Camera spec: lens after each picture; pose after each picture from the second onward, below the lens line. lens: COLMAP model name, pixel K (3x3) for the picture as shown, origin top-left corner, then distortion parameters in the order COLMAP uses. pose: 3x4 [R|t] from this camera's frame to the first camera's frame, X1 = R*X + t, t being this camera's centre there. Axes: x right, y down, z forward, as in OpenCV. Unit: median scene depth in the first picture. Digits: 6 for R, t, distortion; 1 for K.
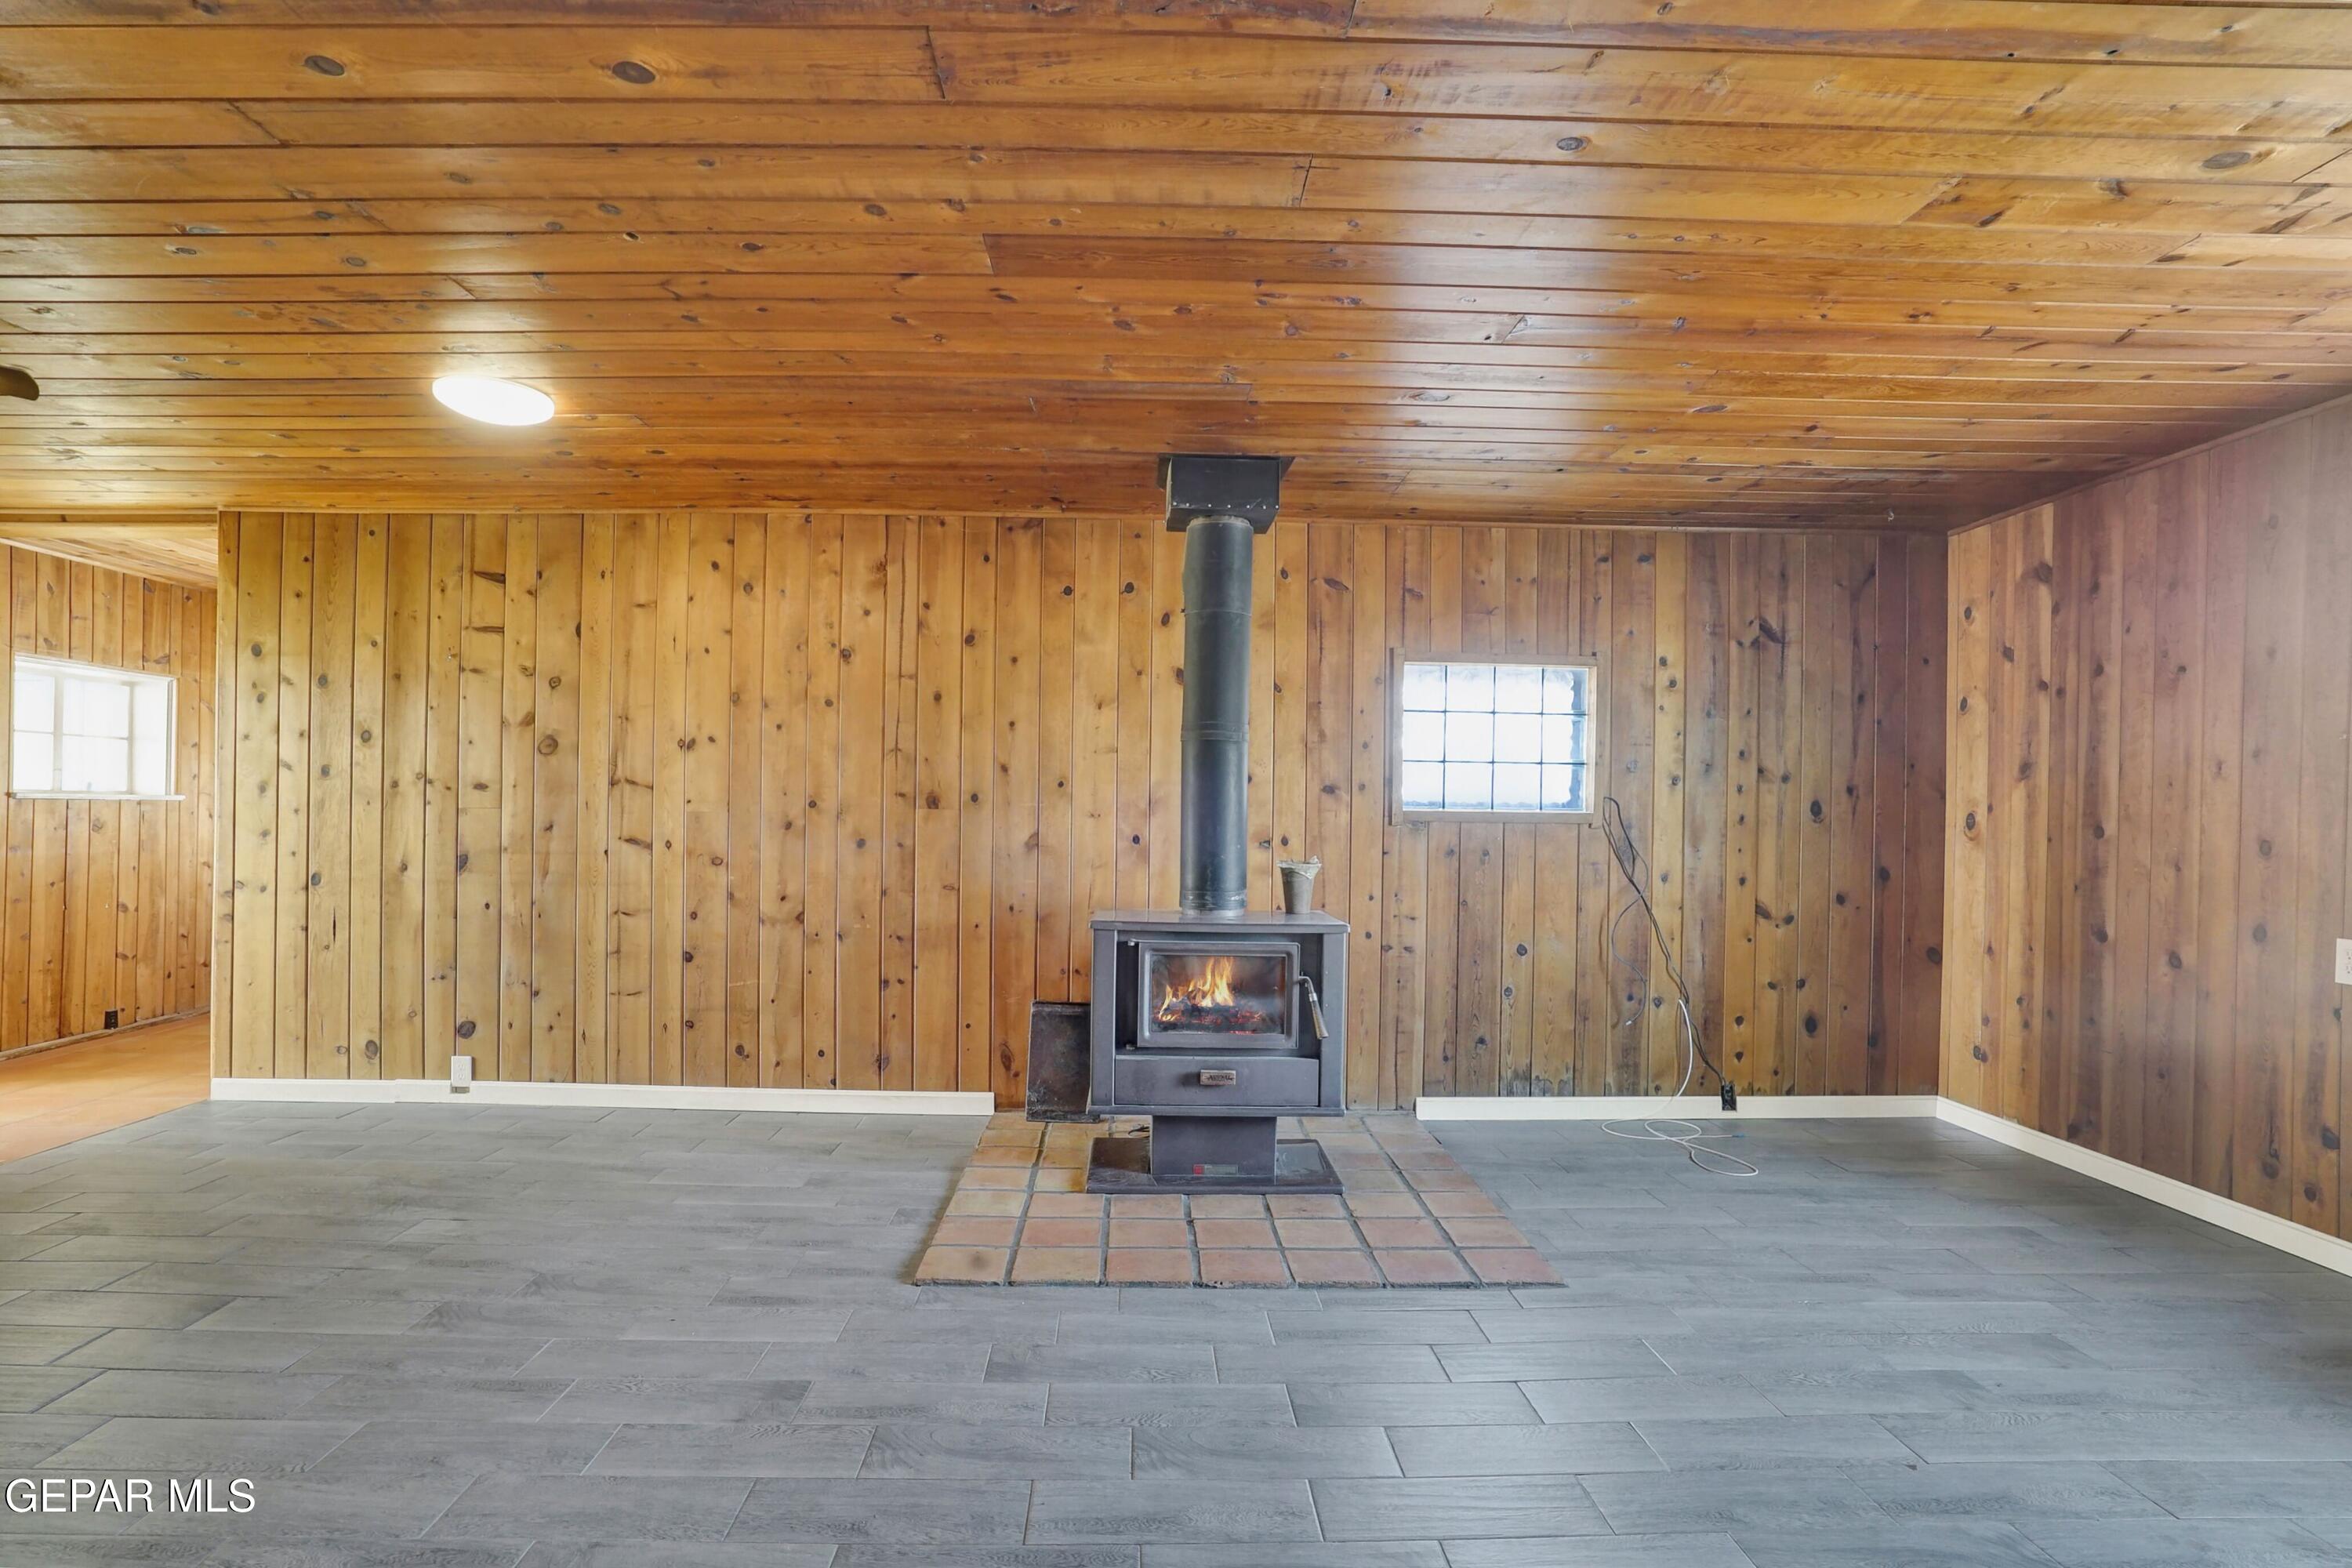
lens RADIAL K [[1107.3, 0, 1163.2], [0, 1107.3, 814.8], [0, 0, 1]] dist [-0.057526, 0.000658]
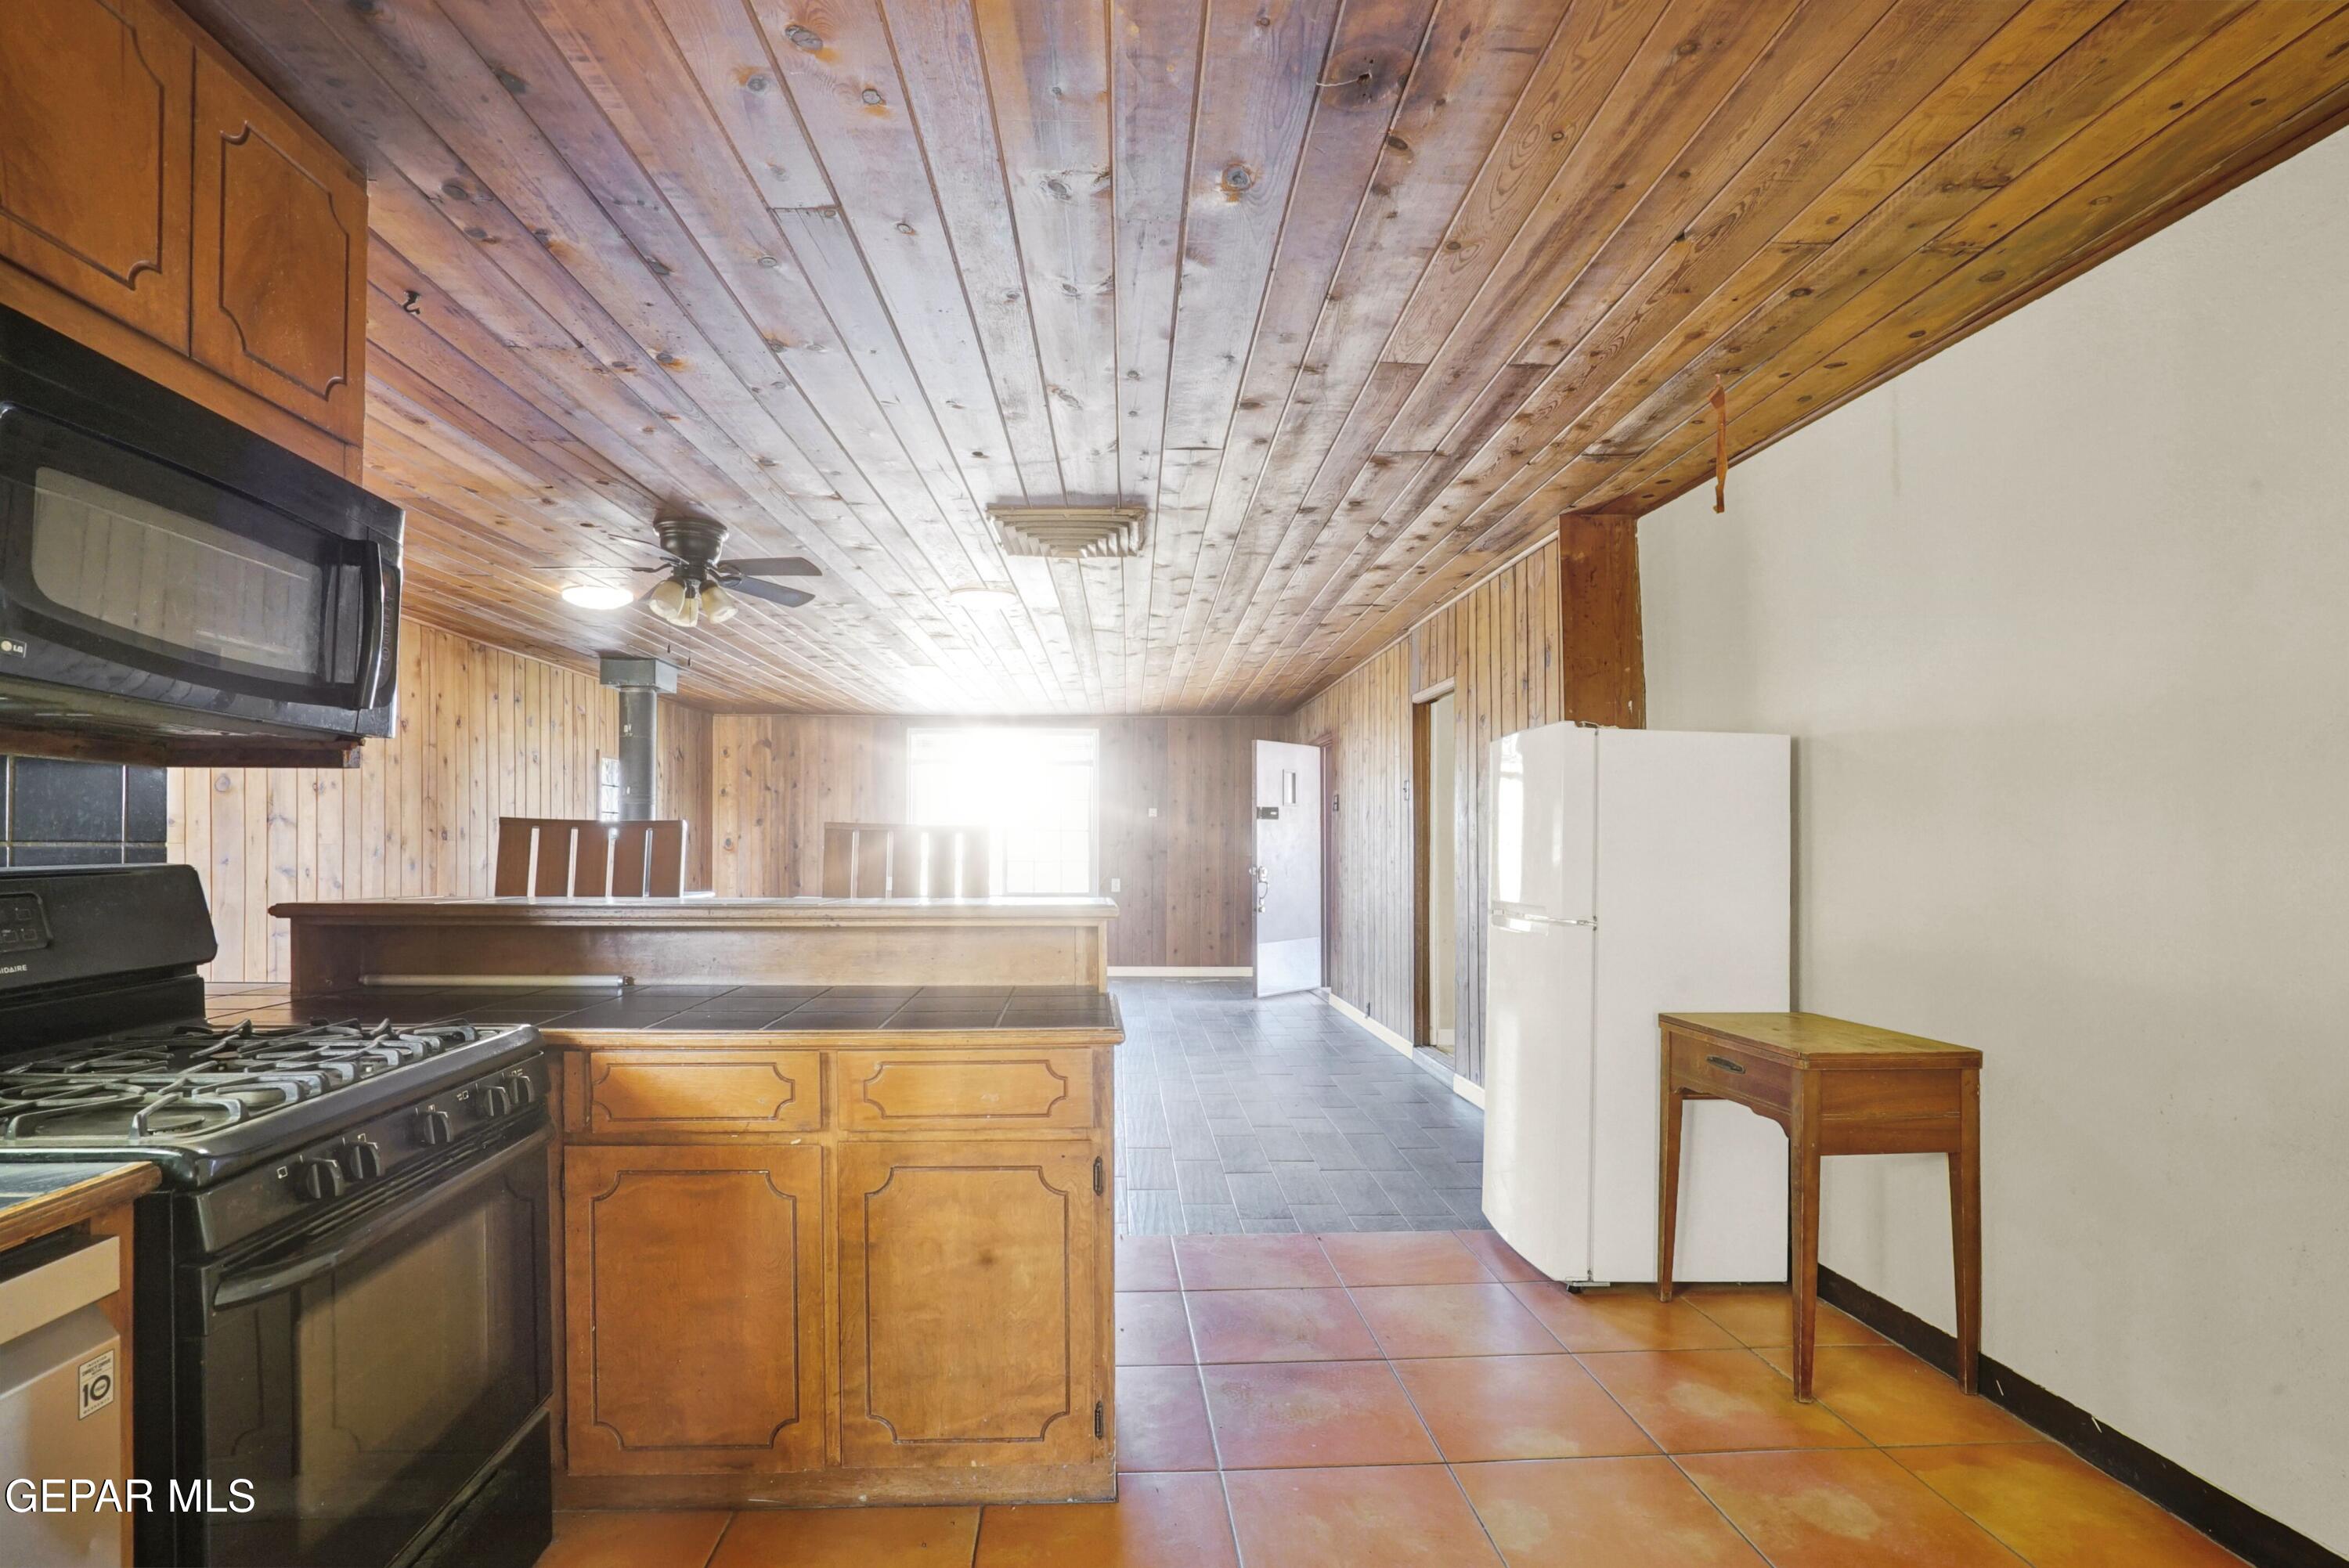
lens RADIAL K [[1105.7, 0, 1161.7], [0, 1105.7, 814.8], [0, 0, 1]] dist [-0.057526, 0.000658]
pose [[-0.025452, 0.014697, 0.999568, -1.620313], [-0.003355, 0.999885, -0.014787, -0.020519], [-0.999670, -0.003730, -0.025400, 0.114938]]
